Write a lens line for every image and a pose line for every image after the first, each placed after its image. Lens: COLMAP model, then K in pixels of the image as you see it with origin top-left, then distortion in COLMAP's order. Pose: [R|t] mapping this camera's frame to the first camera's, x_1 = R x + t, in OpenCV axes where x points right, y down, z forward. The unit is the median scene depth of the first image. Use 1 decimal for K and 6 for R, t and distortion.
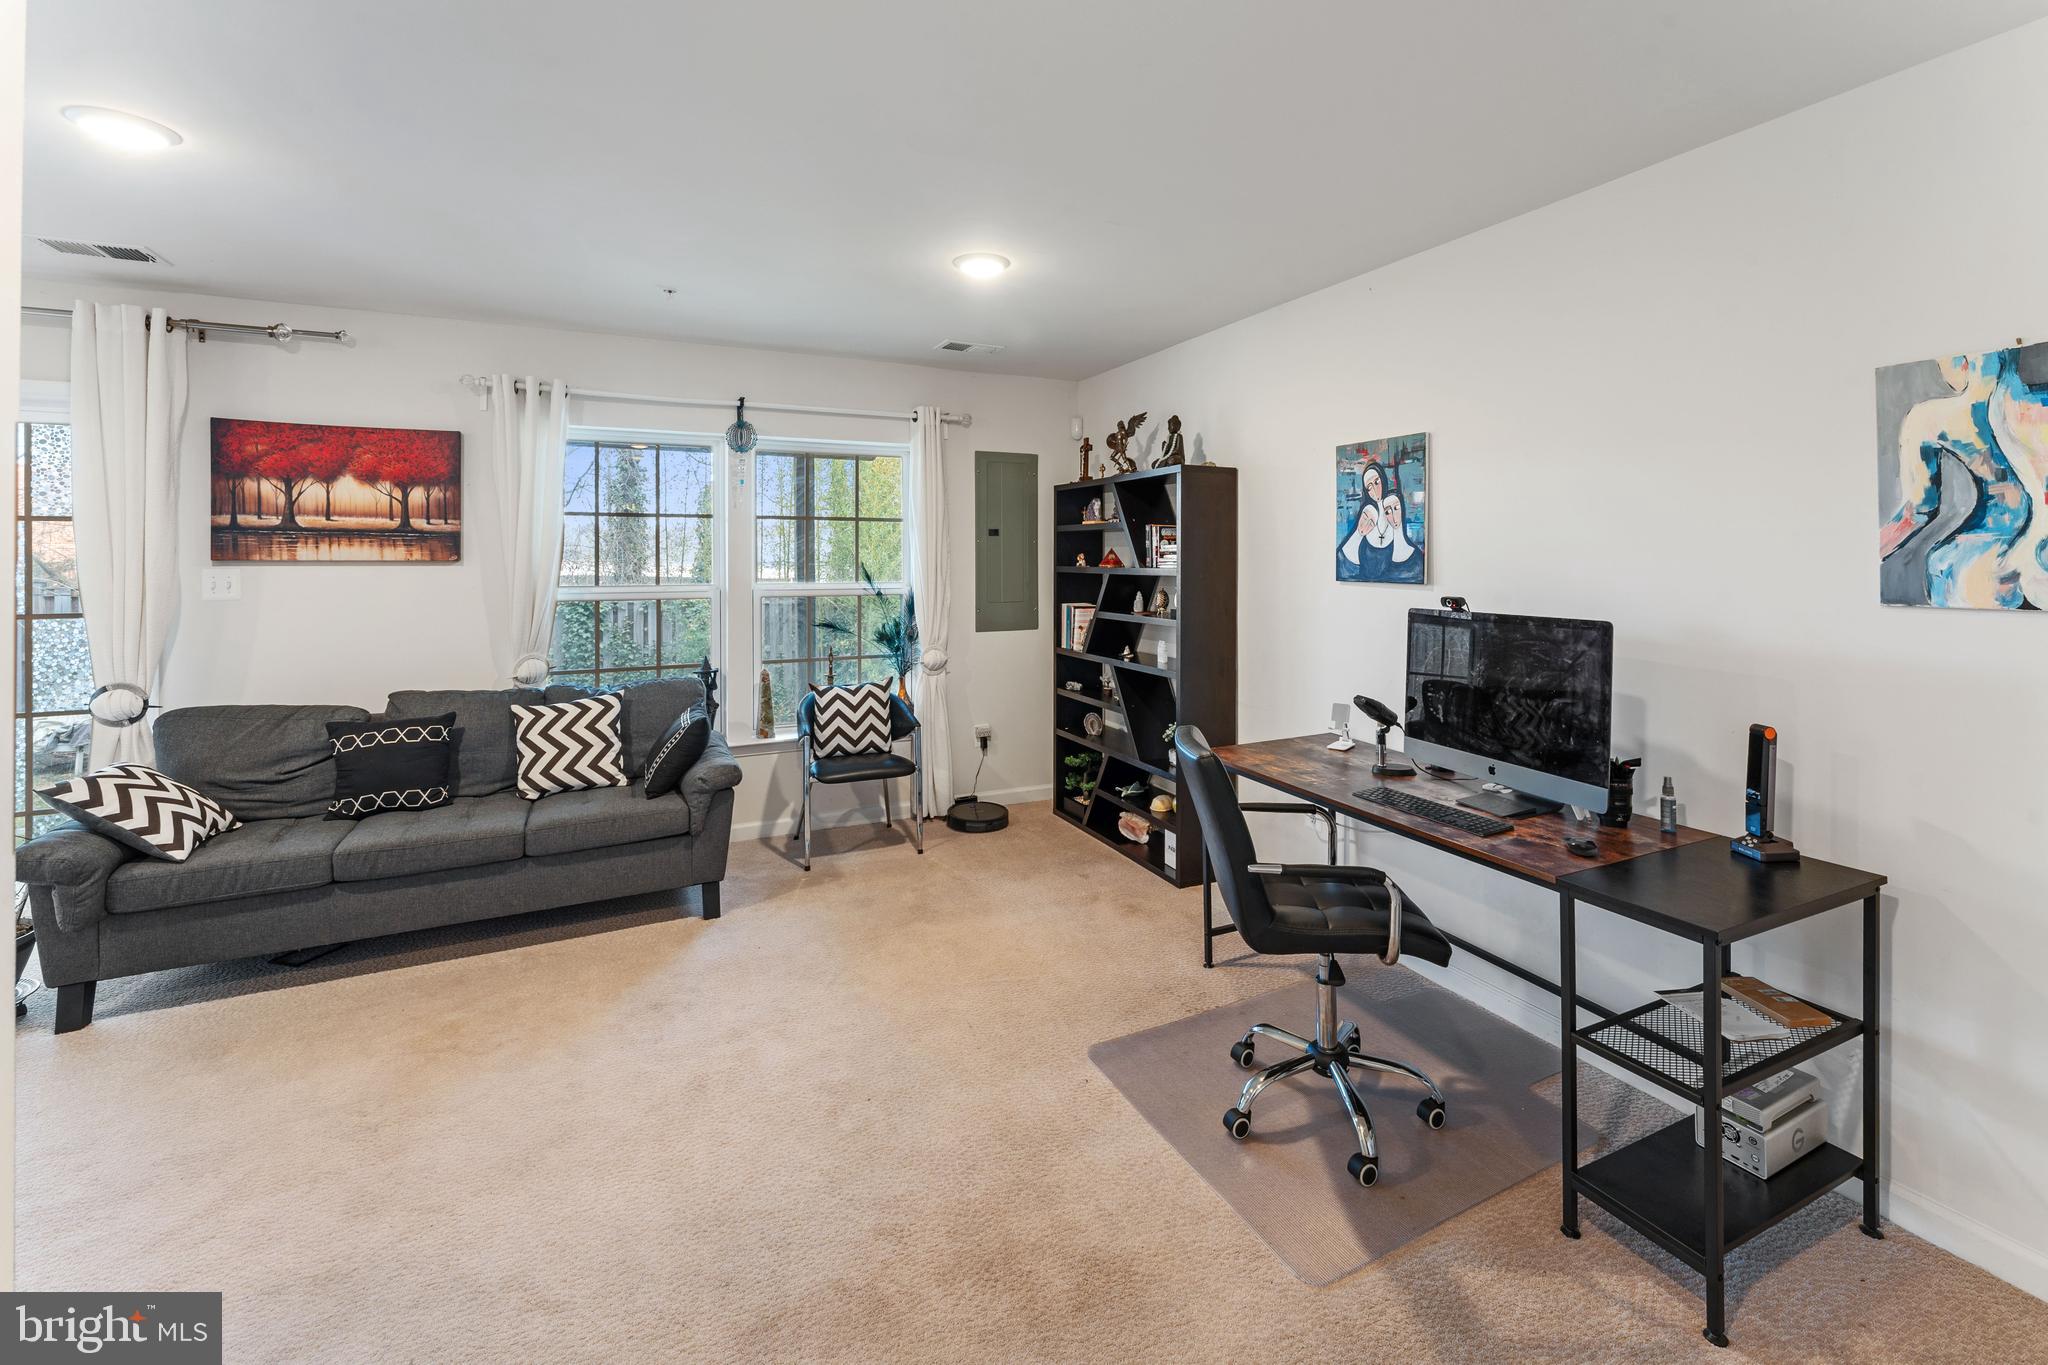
lens RADIAL K [[836.7, 0, 1025.3], [0, 836.7, 674.6], [0, 0, 1]] dist [0.016202, -0.000009]
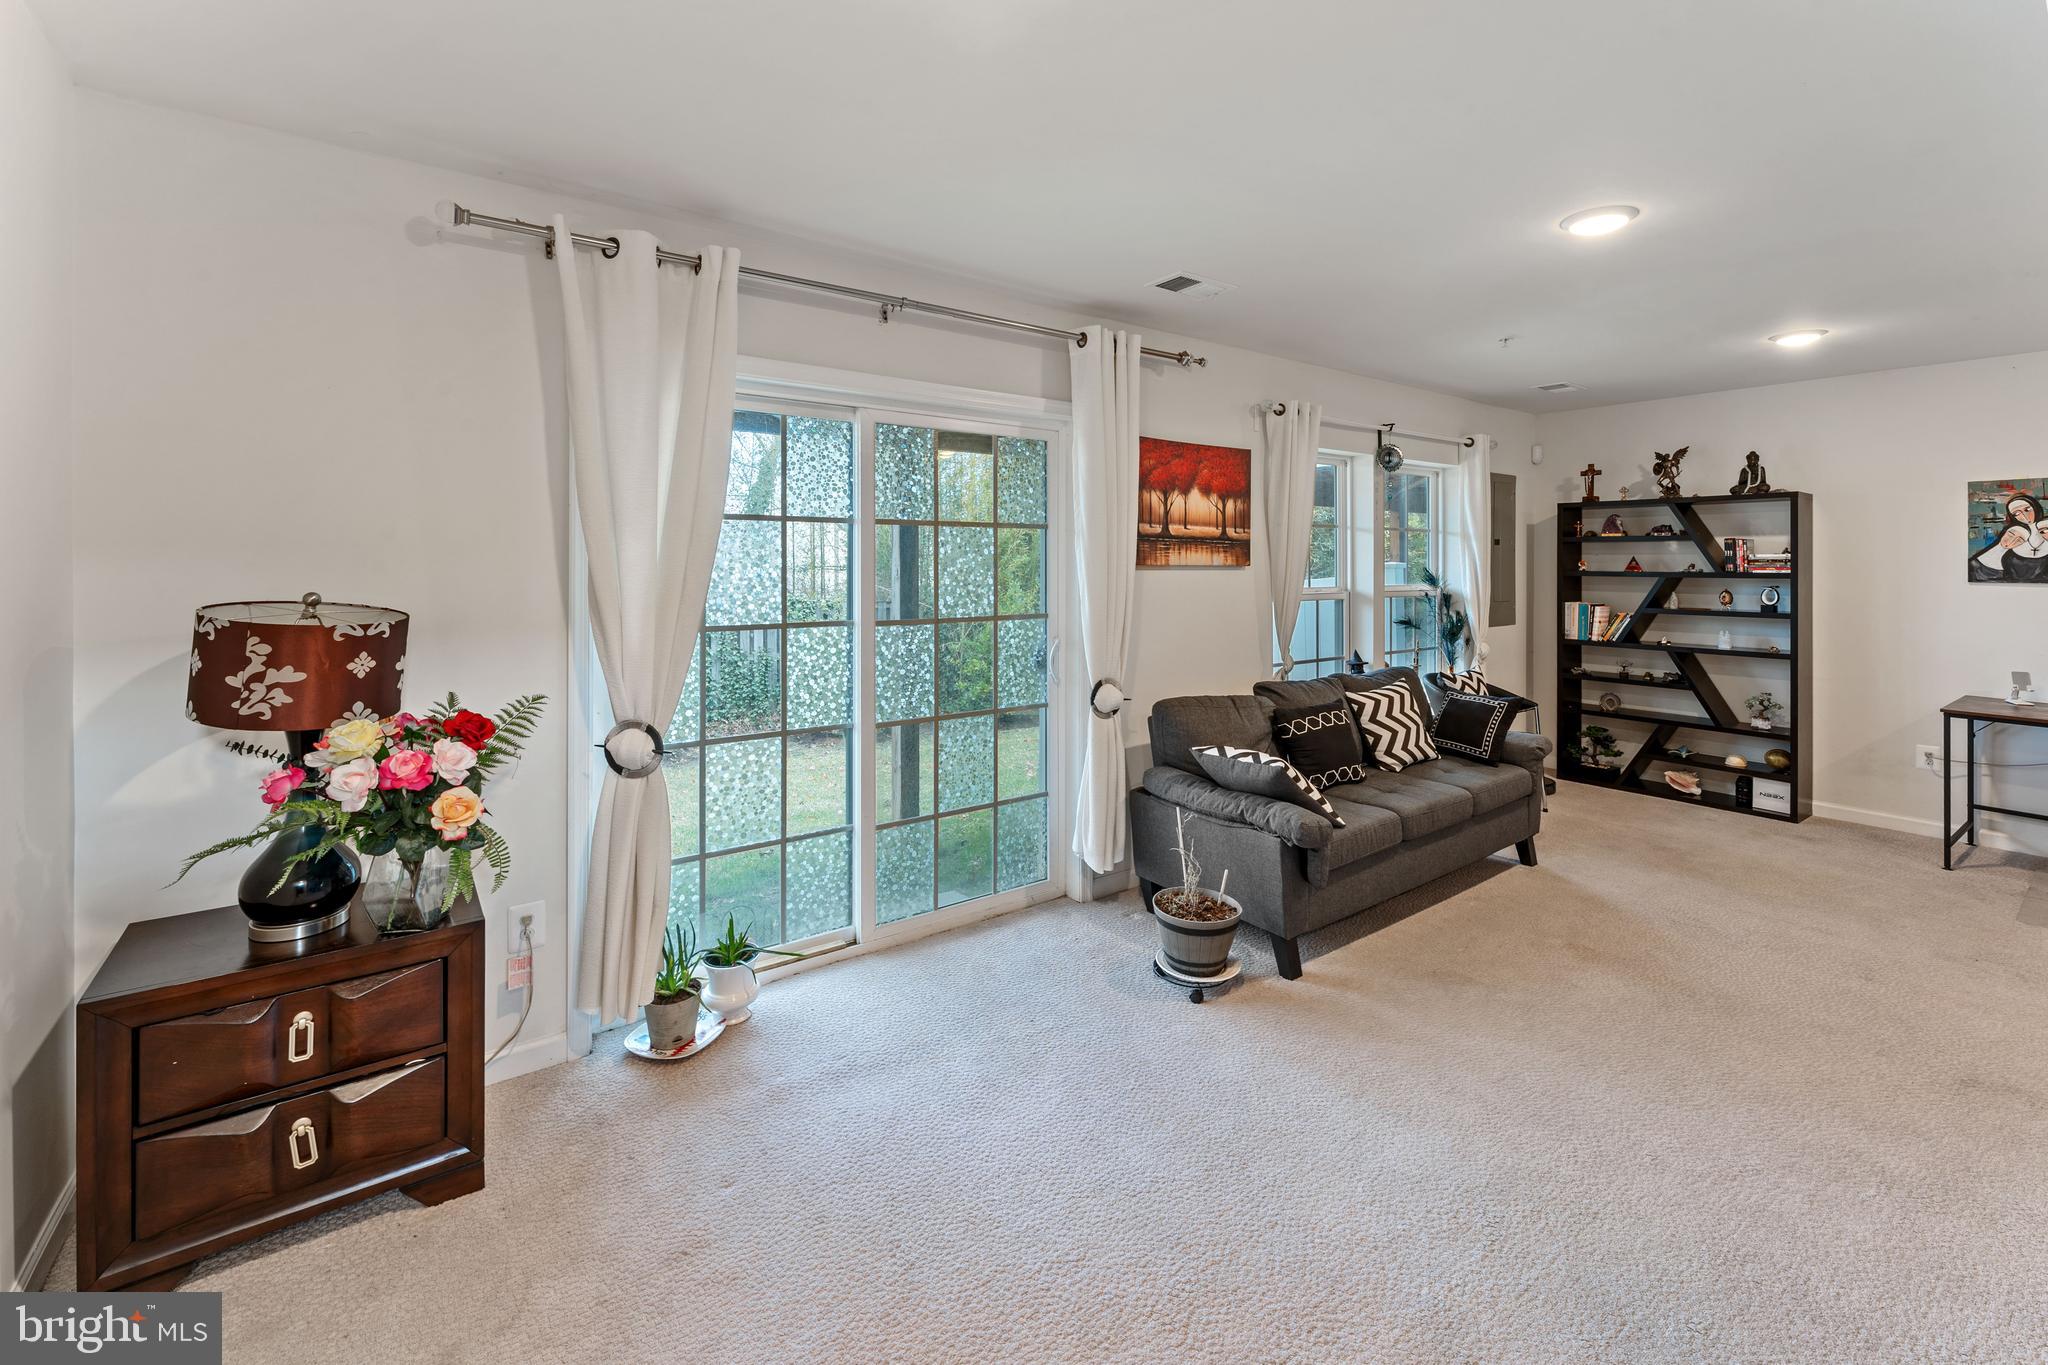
lens RADIAL K [[836.7, 0, 1024.9], [0, 836.7, 677.5], [0, 0, 1]] dist [0.016202, -0.000009]
pose [[0.978556, -0.021977, 0.204804, -1.266990], [0.021888, 0.999757, 0.002699, 0.003609], [-0.204813, 0.001842, 0.978799, -0.023684]]
